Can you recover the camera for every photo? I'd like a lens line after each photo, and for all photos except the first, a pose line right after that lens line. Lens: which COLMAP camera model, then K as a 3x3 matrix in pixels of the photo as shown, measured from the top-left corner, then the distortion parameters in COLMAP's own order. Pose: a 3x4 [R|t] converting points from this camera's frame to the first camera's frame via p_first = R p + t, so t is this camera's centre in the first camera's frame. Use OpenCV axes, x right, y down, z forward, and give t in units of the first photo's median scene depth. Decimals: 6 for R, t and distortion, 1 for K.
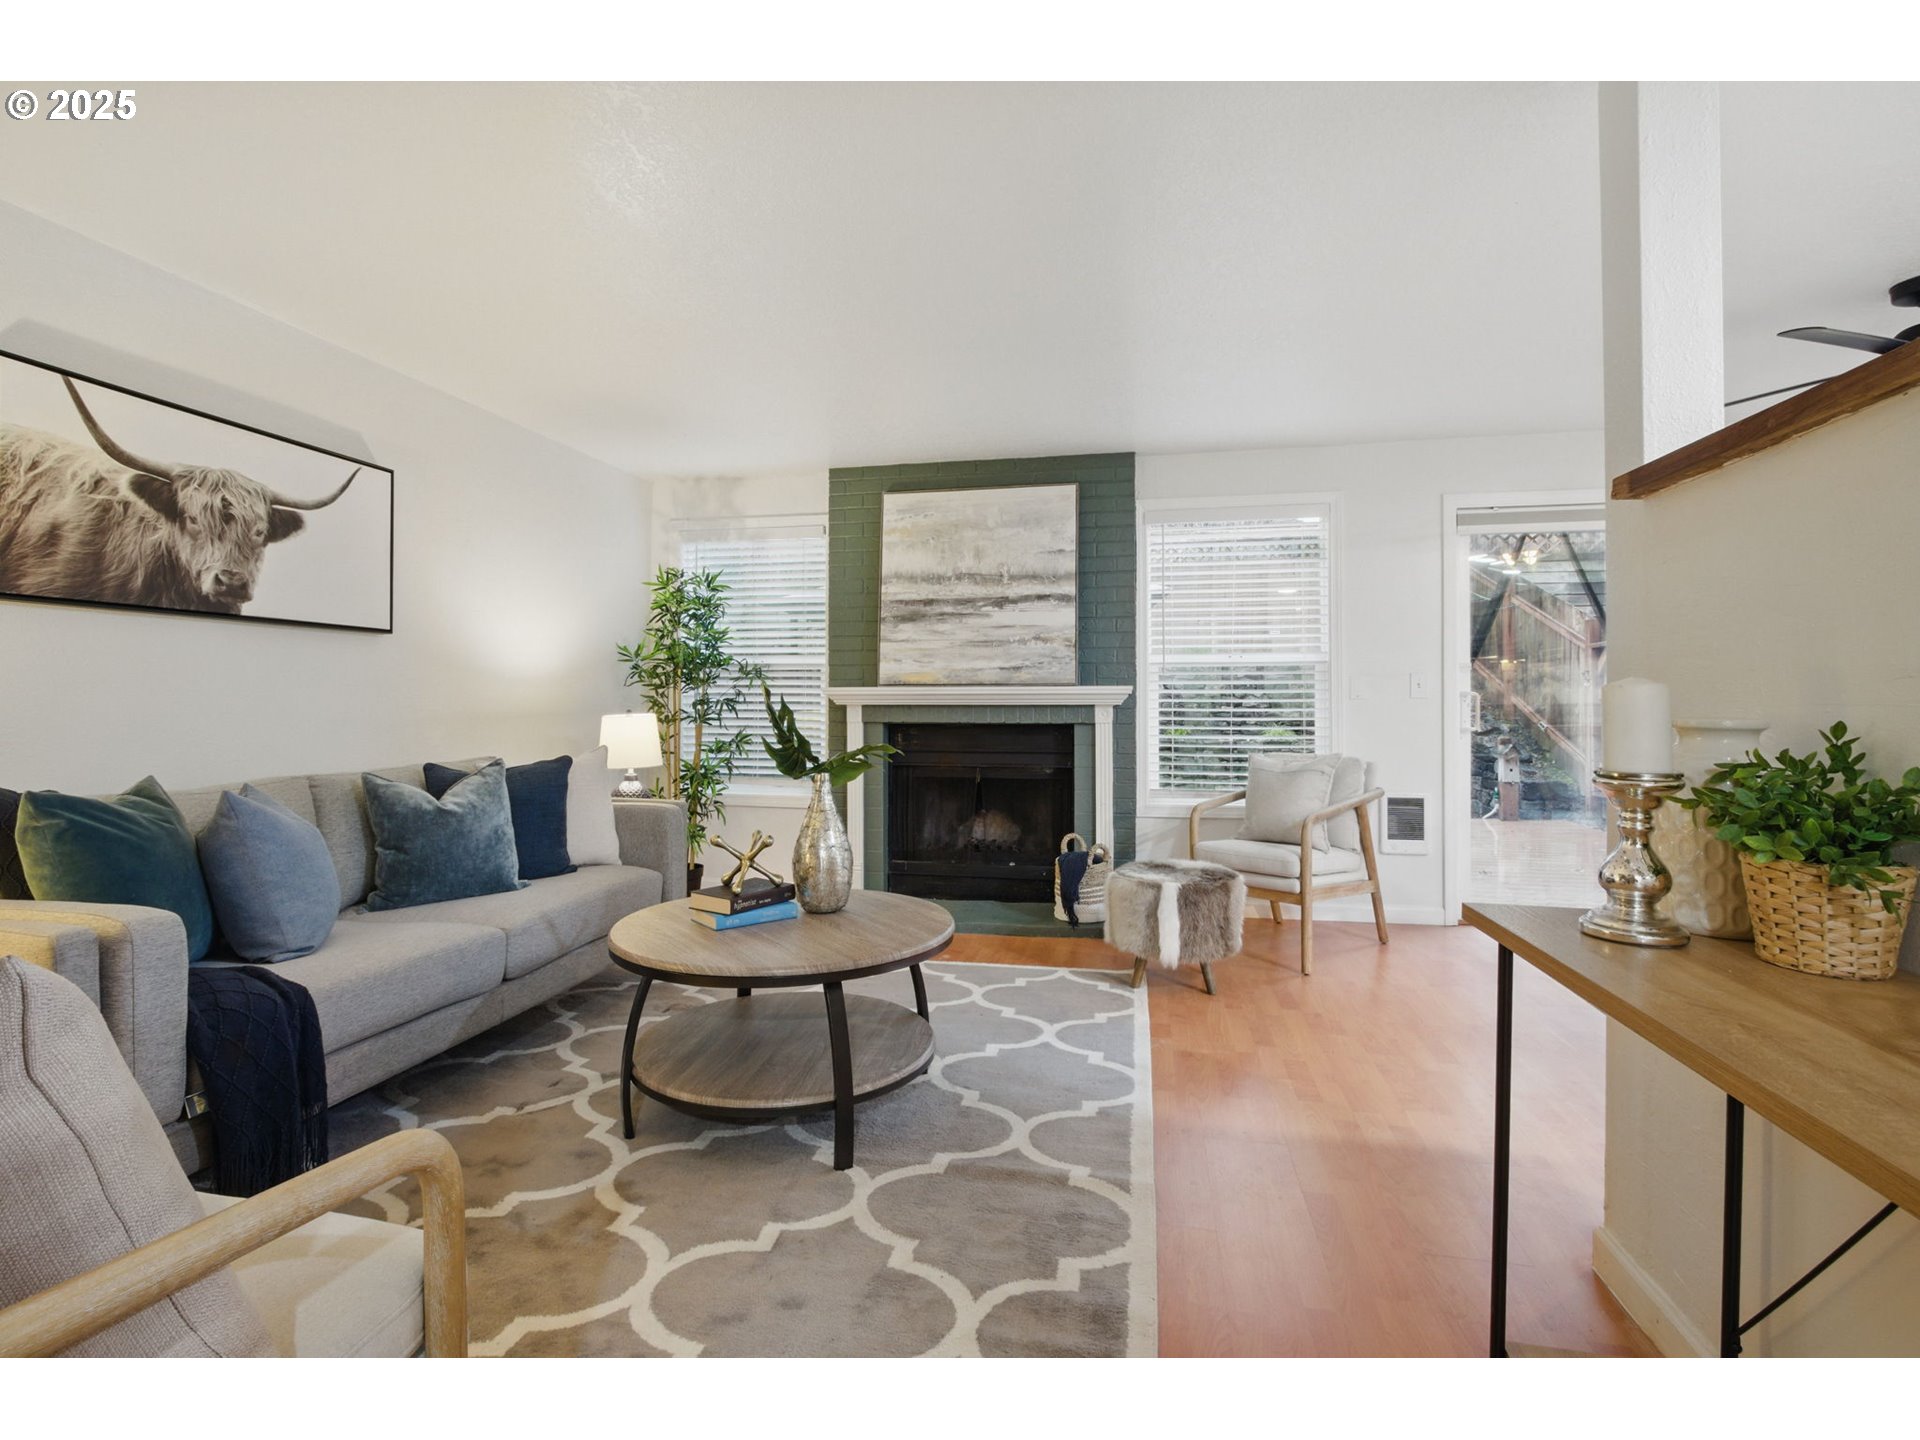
lens RADIAL K [[927.4, 0, 955.9], [0, 927.4, 711.8], [0, 0, 1]] dist [0.000503, 0.000113]
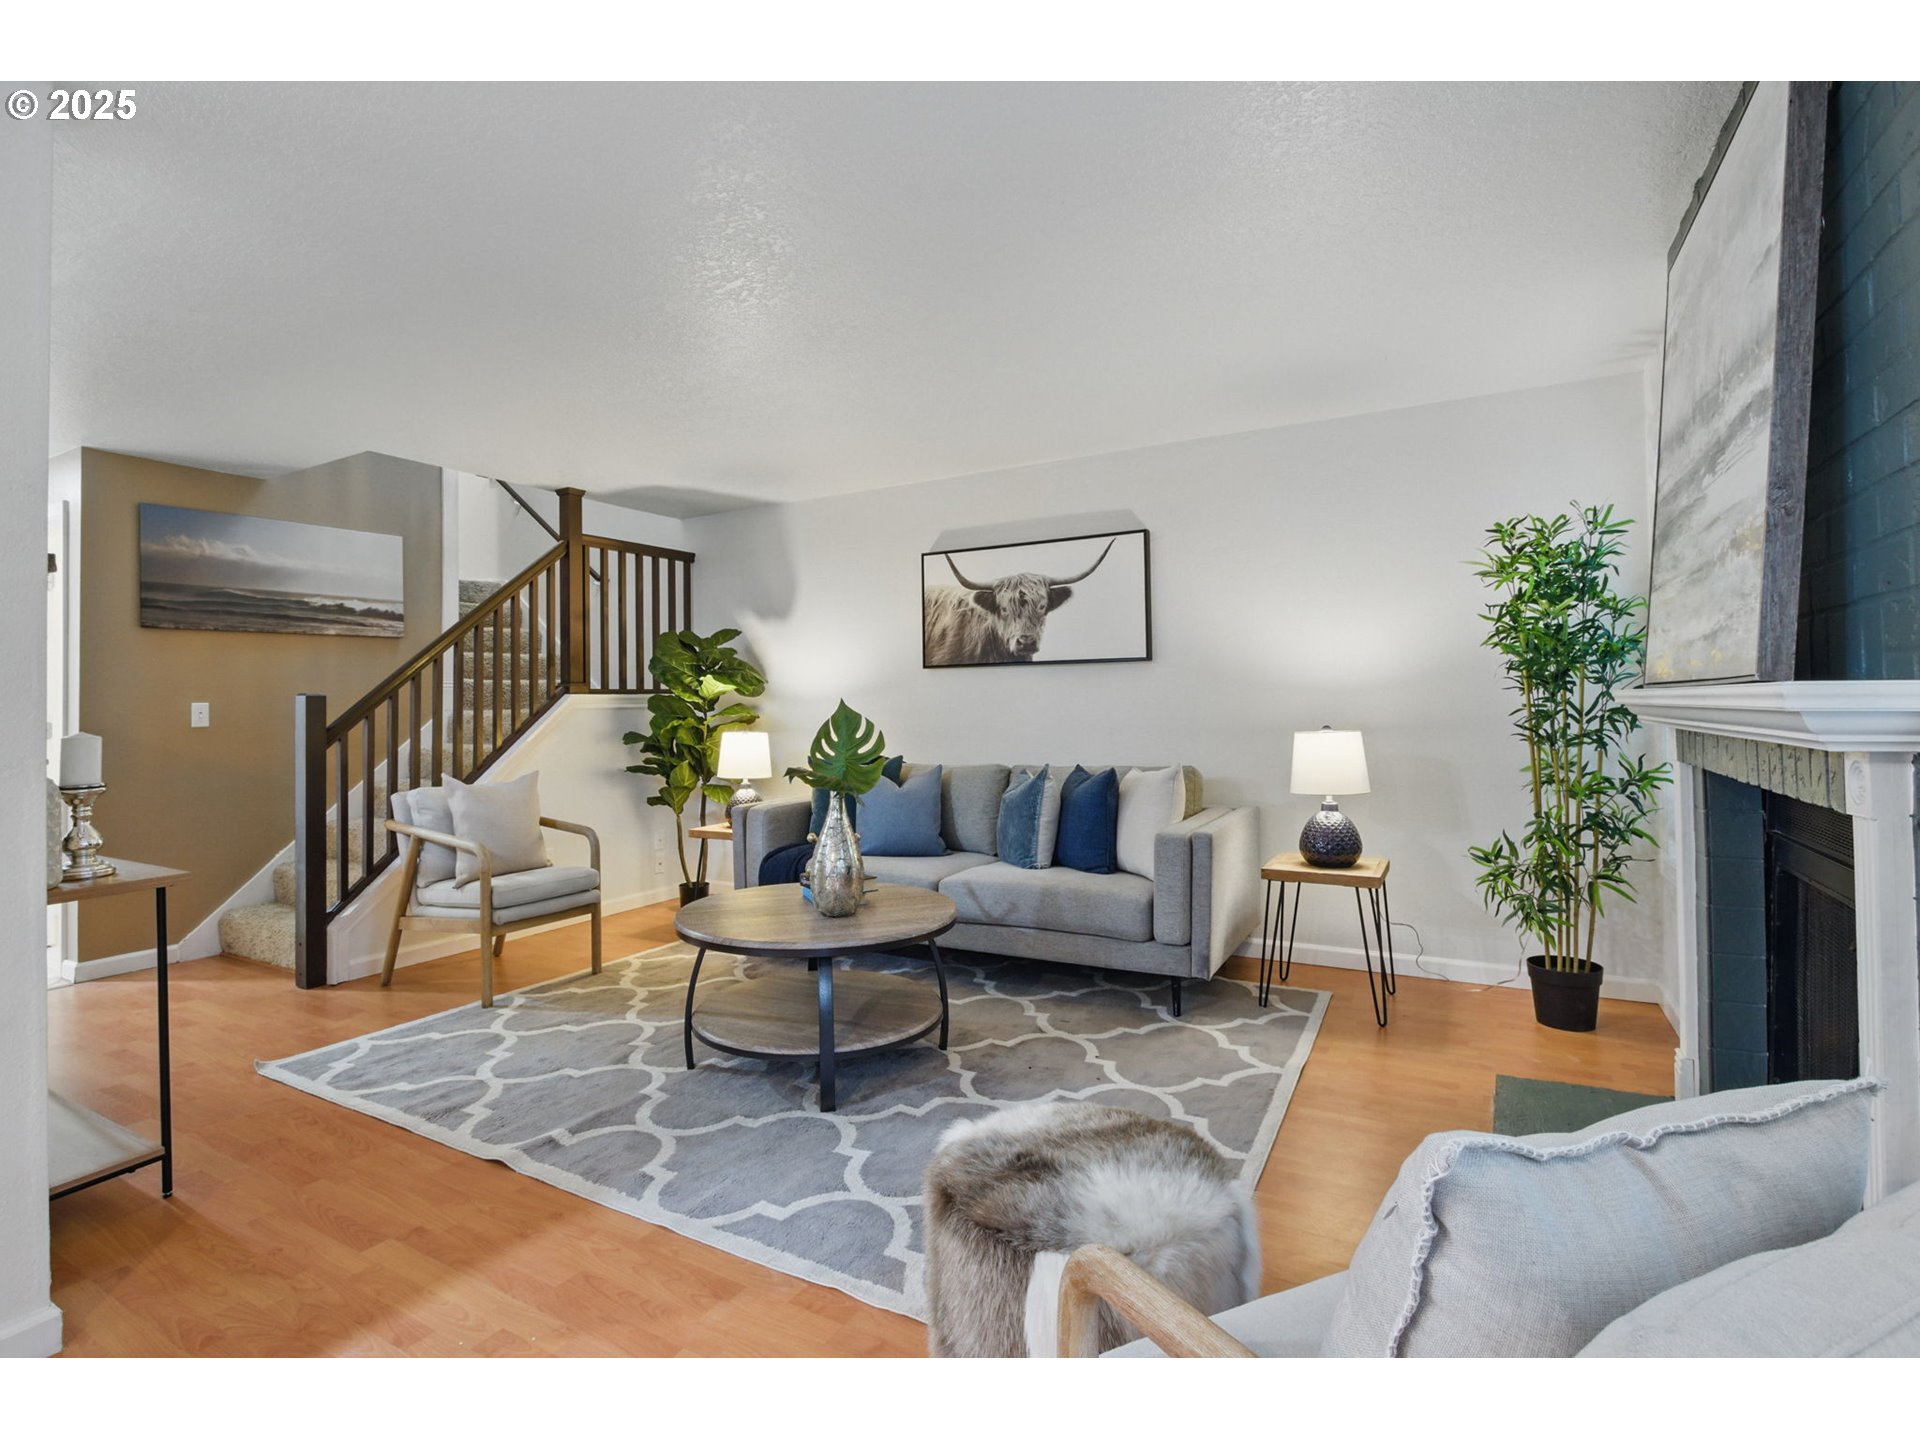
lens RADIAL K [[927.4, 0, 914.1], [0, 927.4, 704.5], [0, 0, 1]] dist [0.000503, 0.000113]
pose [[-0.324895, 0.002872, -0.945746, 0.815840], [0.002459, 0.999995, 0.002192, -0.035109], [0.945747, -0.001613, -0.324900, 1.348541]]
